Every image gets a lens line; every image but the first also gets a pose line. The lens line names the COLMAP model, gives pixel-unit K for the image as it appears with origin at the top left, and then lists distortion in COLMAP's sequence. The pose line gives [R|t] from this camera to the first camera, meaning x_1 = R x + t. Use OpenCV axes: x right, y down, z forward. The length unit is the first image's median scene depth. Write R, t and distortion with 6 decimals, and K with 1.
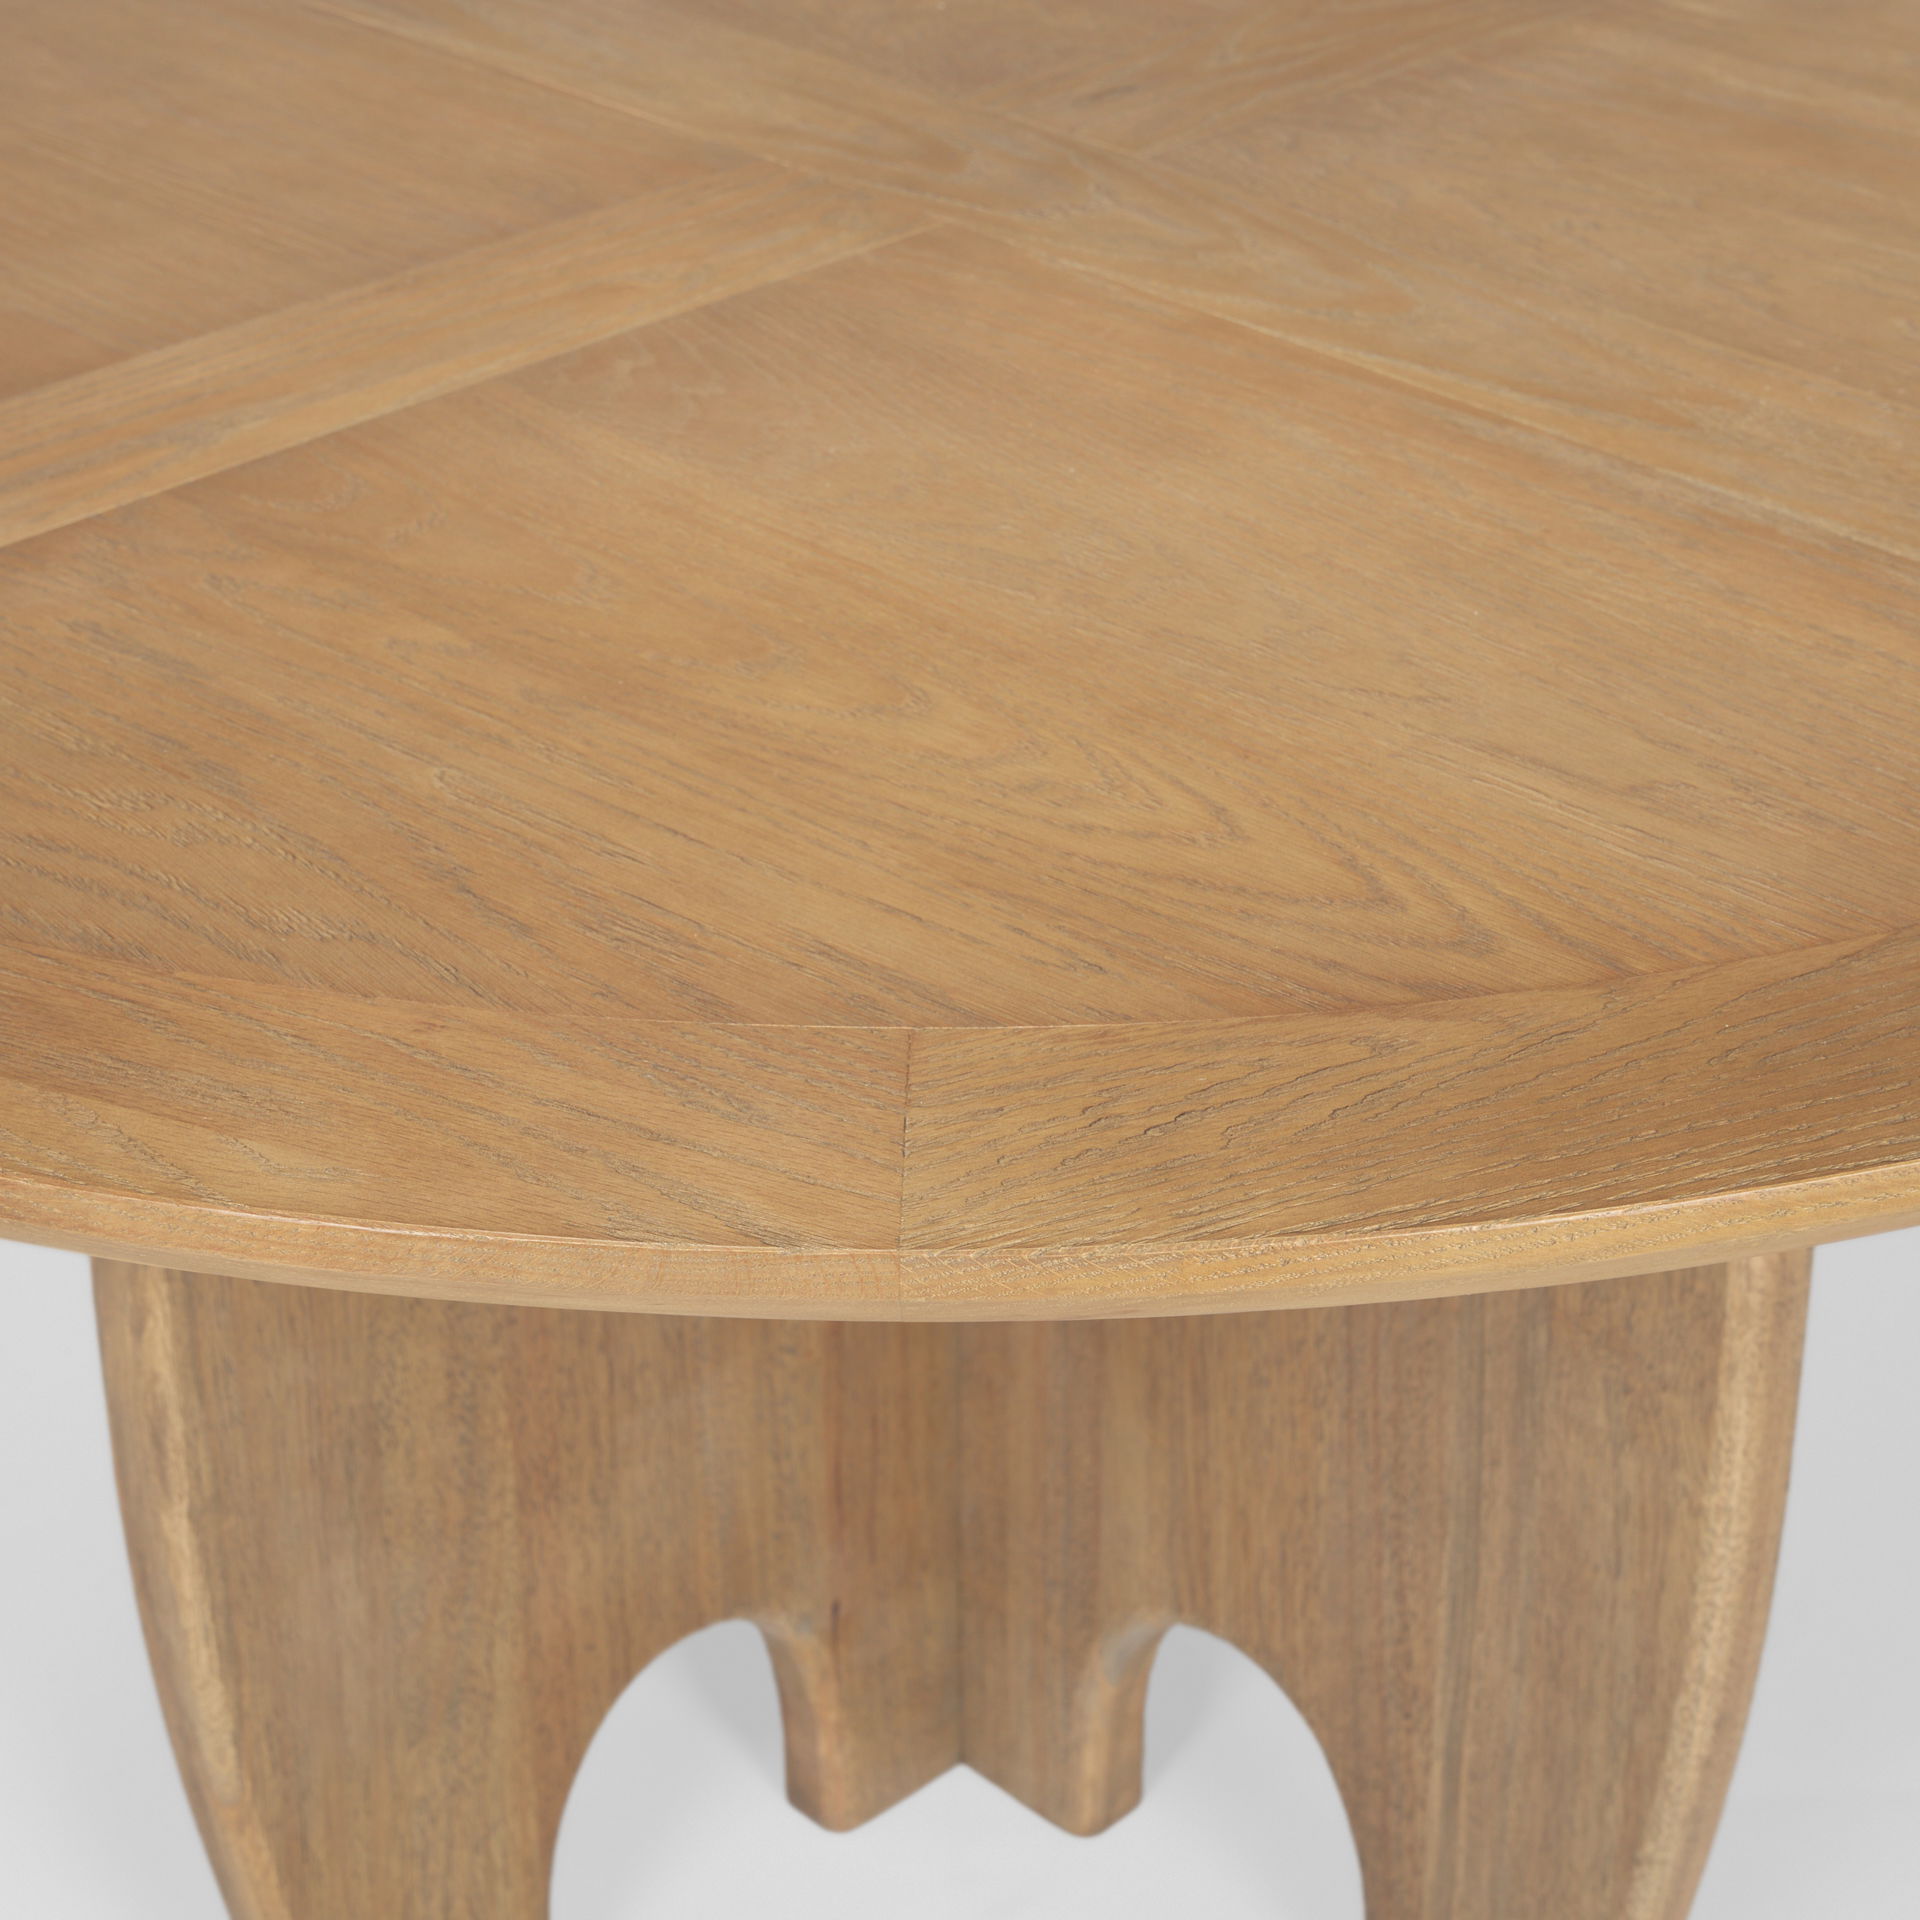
lens RADIAL K [[4408.2, 0, 911.8], [0, 4408.2, 996.8], [0, 0, 1]] dist [0.014665, 0.000000]
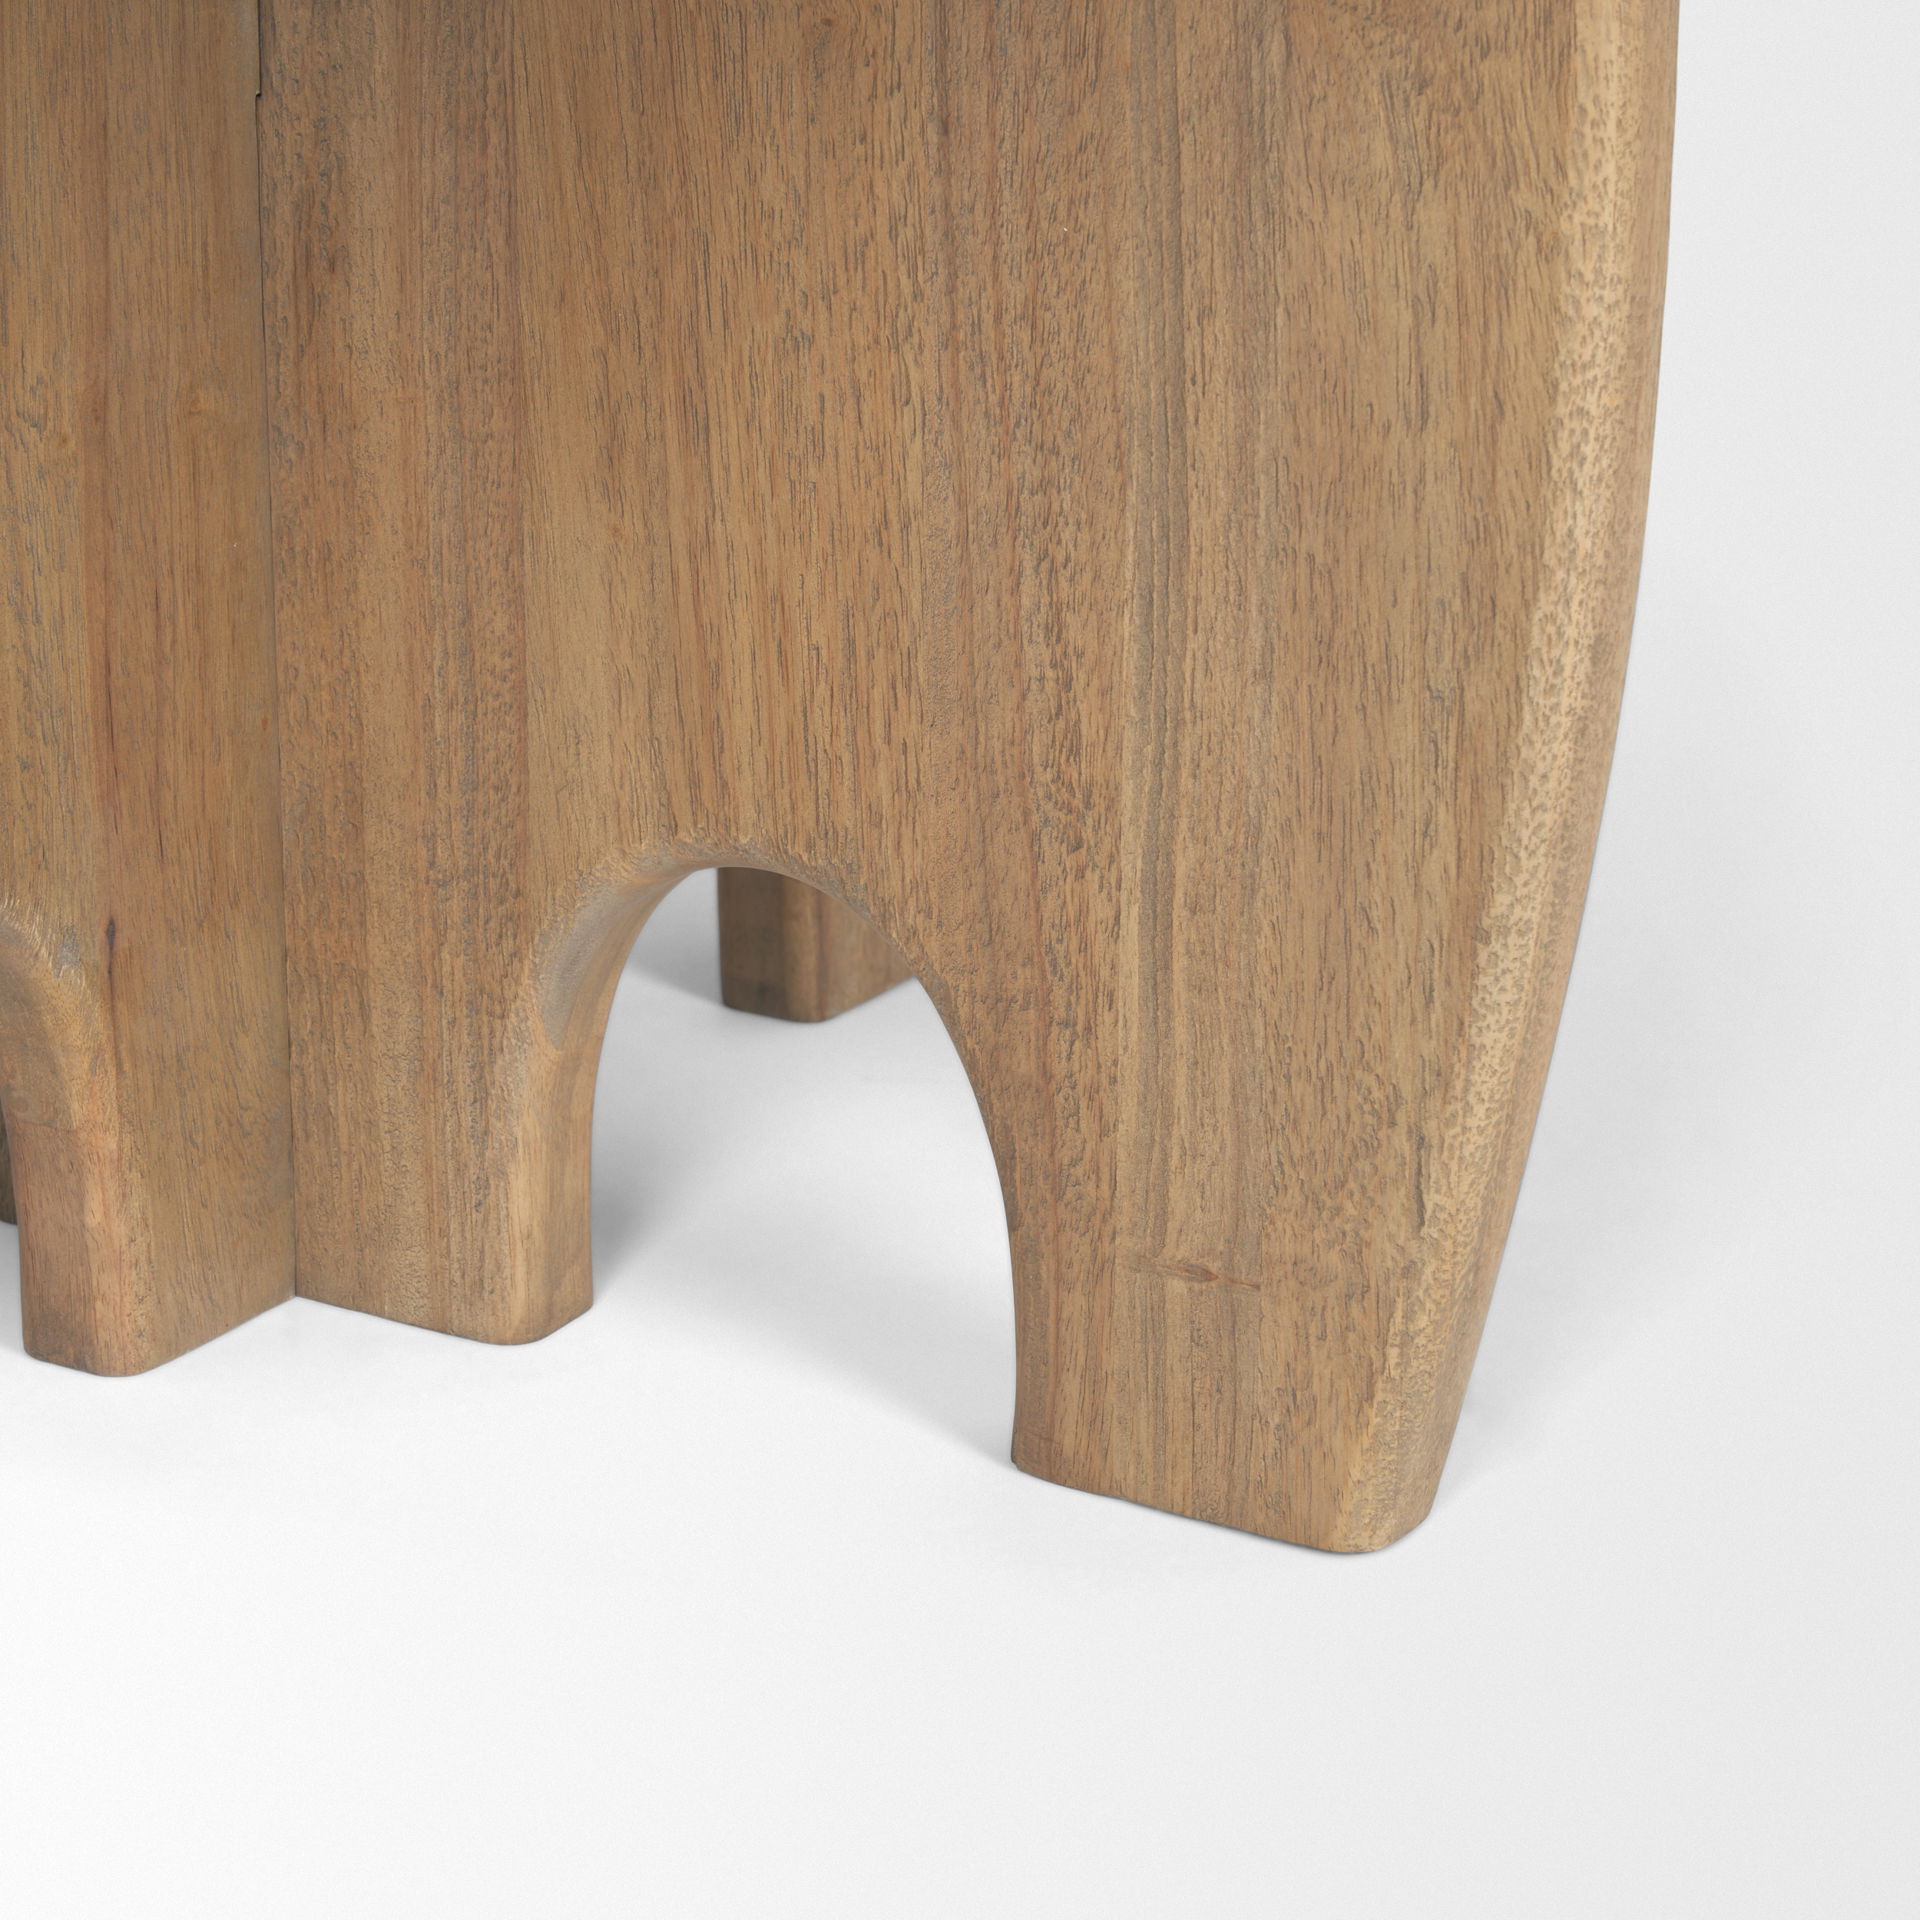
lens RADIAL K [[5906.2, 0, 956.7], [0, 5906.2, 960.7], [0, 0, 1]] dist [-0.058331, 0.000000]
pose [[0.965635, -0.069998, 0.250297, -0.121890], [0.117826, 0.976300, -0.181534, 0.338637], [-0.231658, 0.204787, 0.950998, 0.197136]]
